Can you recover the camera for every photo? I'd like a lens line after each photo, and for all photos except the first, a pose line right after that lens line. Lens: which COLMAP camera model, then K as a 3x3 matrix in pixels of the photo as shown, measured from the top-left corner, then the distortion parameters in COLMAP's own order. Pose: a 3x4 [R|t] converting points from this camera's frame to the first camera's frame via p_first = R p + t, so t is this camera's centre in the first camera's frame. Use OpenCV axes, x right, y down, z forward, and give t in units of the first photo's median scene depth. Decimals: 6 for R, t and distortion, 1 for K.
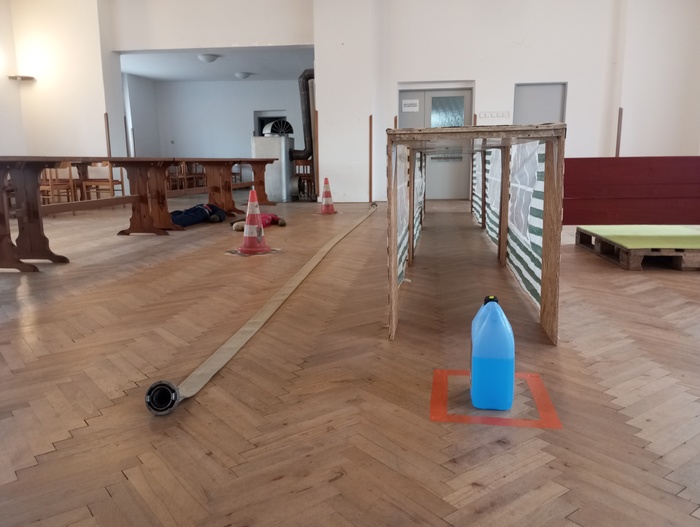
lens RADIAL K [[579.4, 0, 347.6], [0, 579.4, 261.1], [0, 0, 1]] dist [0.055795, -0.059555]
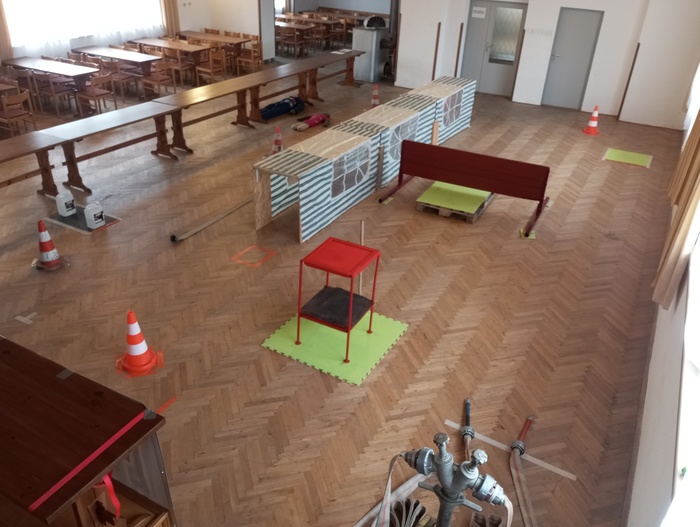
lens RADIAL K [[579.4, 0, 351.6], [0, 579.4, 264.0], [0, 0, 1]] dist [0.055795, -0.059555]
pose [[0.935225, 0.216965, -0.279785, 0.330260], [-0.108463, 0.927811, 0.356934, -0.194208], [0.337030, -0.303468, 0.891245, -0.366100]]
